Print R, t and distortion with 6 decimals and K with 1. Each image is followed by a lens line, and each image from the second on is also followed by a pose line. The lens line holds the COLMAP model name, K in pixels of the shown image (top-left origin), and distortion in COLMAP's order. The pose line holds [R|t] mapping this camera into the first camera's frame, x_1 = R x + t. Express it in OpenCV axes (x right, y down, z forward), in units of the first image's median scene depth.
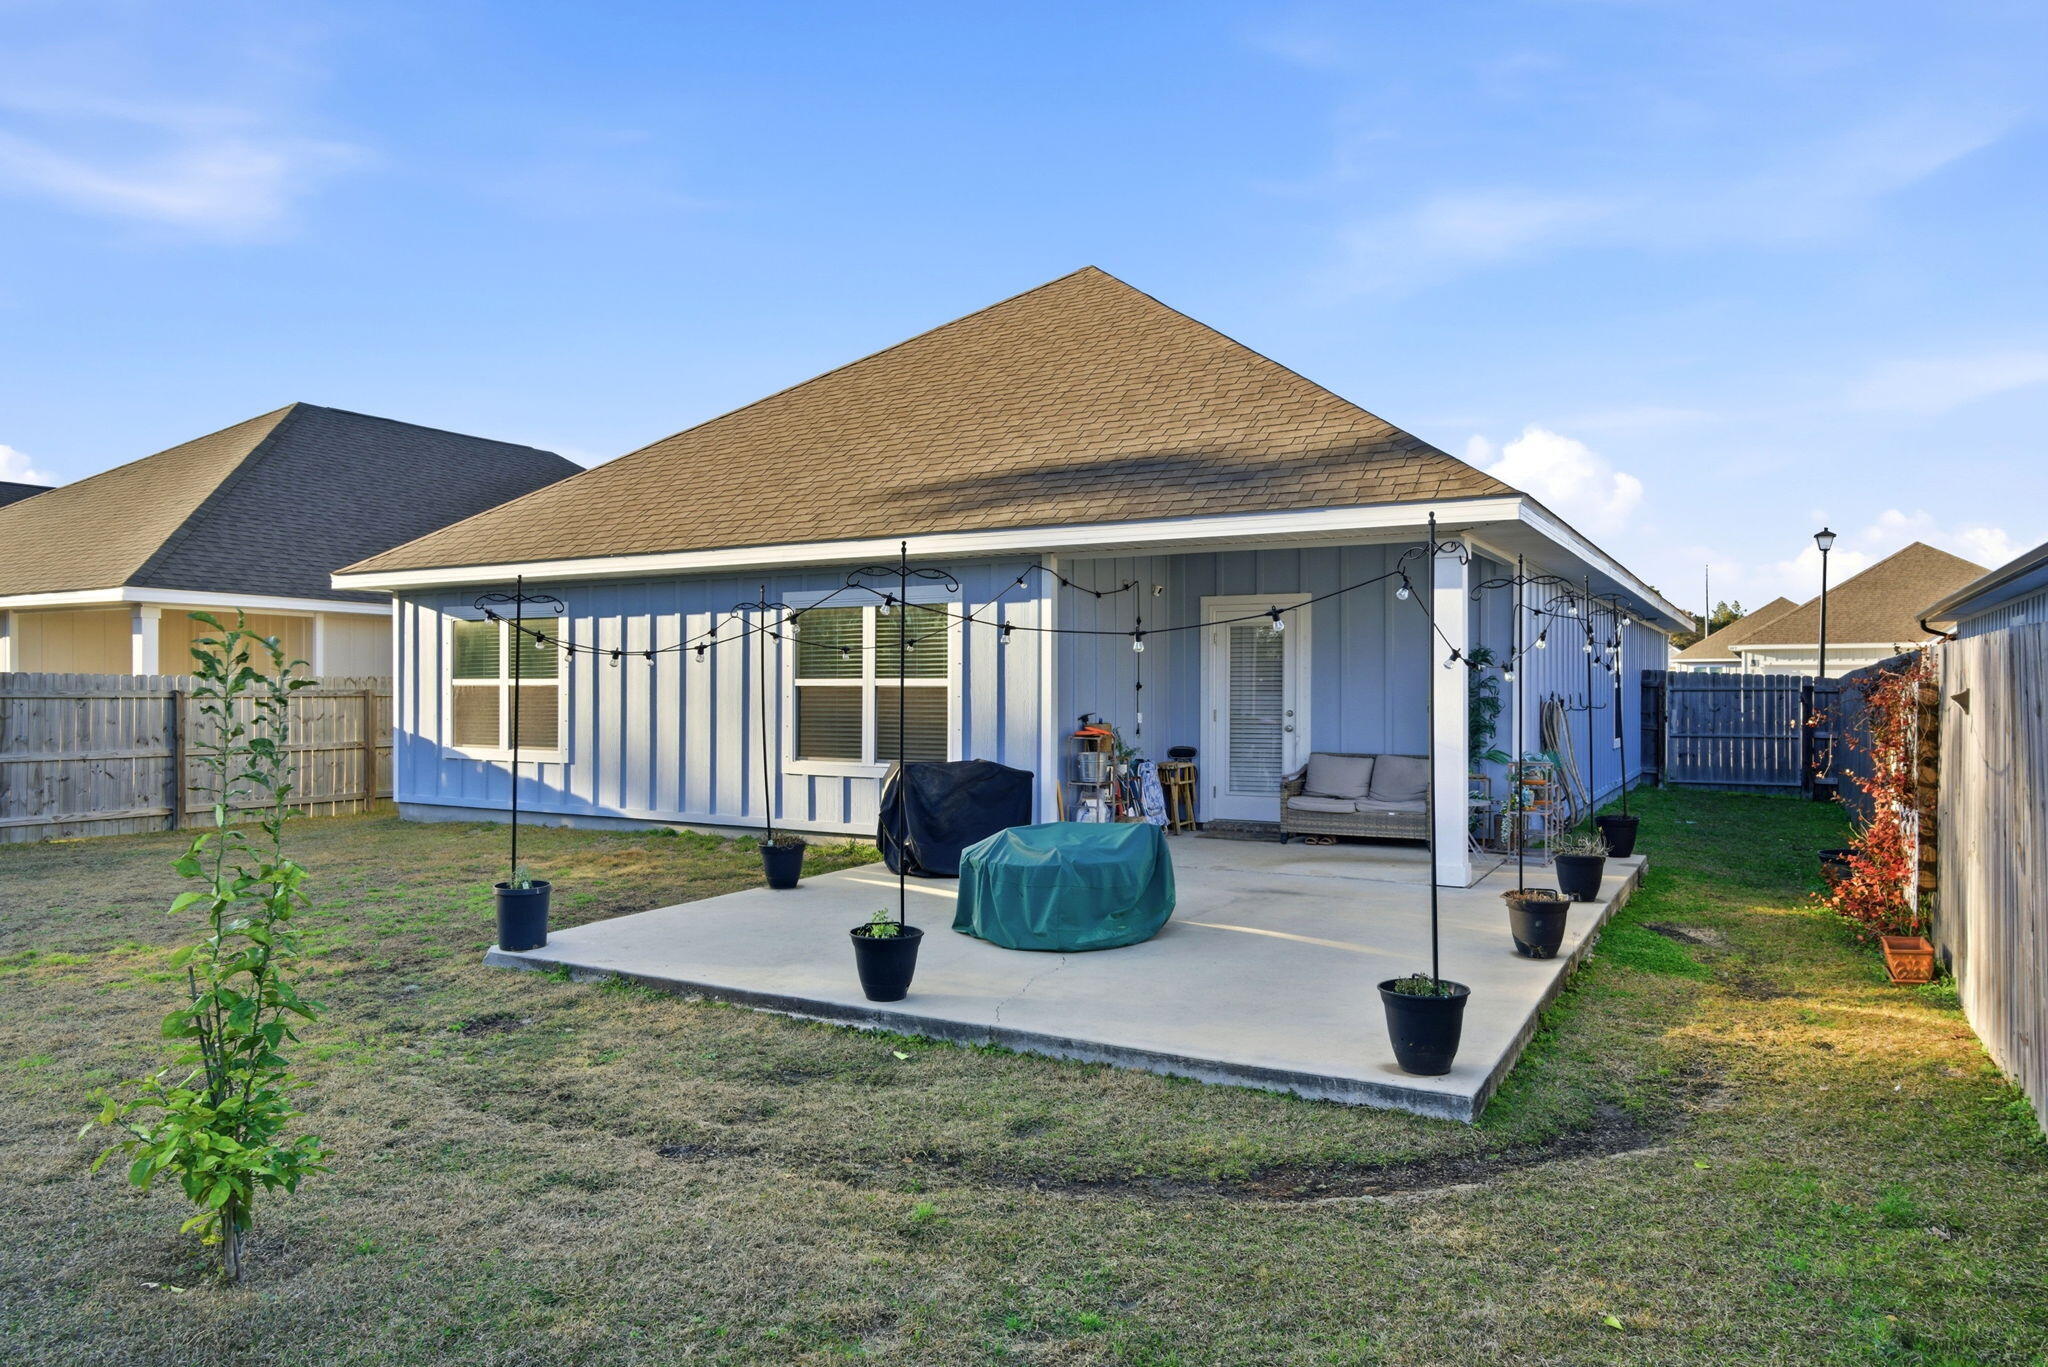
lens RADIAL K [[1353.4, 0, 981.2], [0, 1353.4, 686.8], [0, 0, 1]] dist [0.013372, 0.000930]
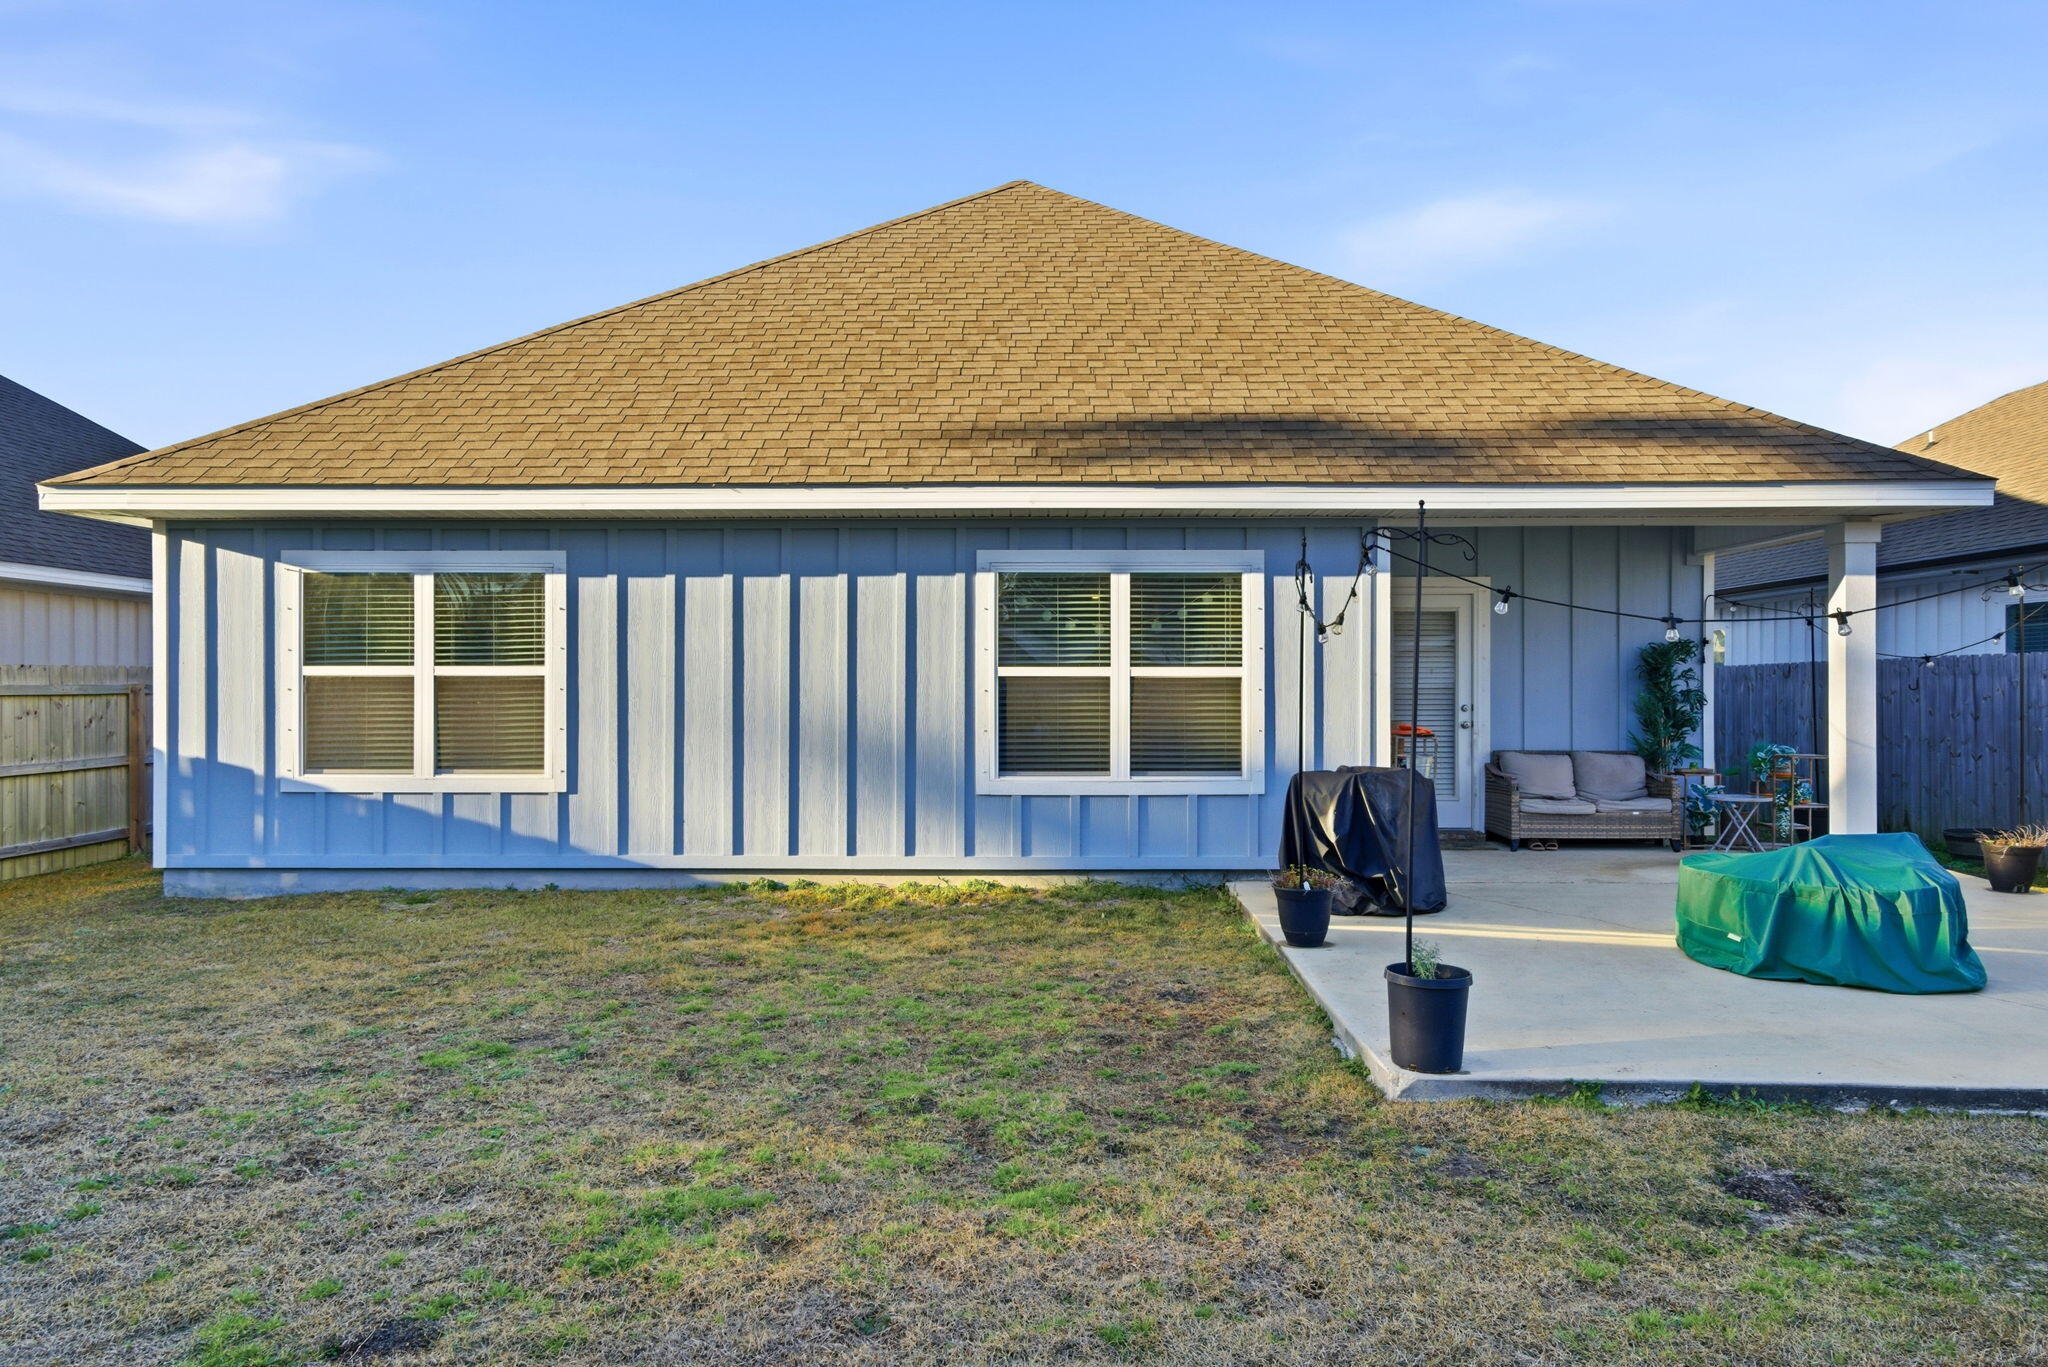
lens RADIAL K [[1492.2, 0, 1017.6], [0, 1492.2, 686.9], [0, 0, 1]] dist [0.042645, 0.006268]
pose [[0.870106, -0.001884, 0.492860, -0.474224], [0.001313, 0.999998, 0.001505, 0.003212], [-0.492862, -0.000662, 0.870107, 0.245605]]
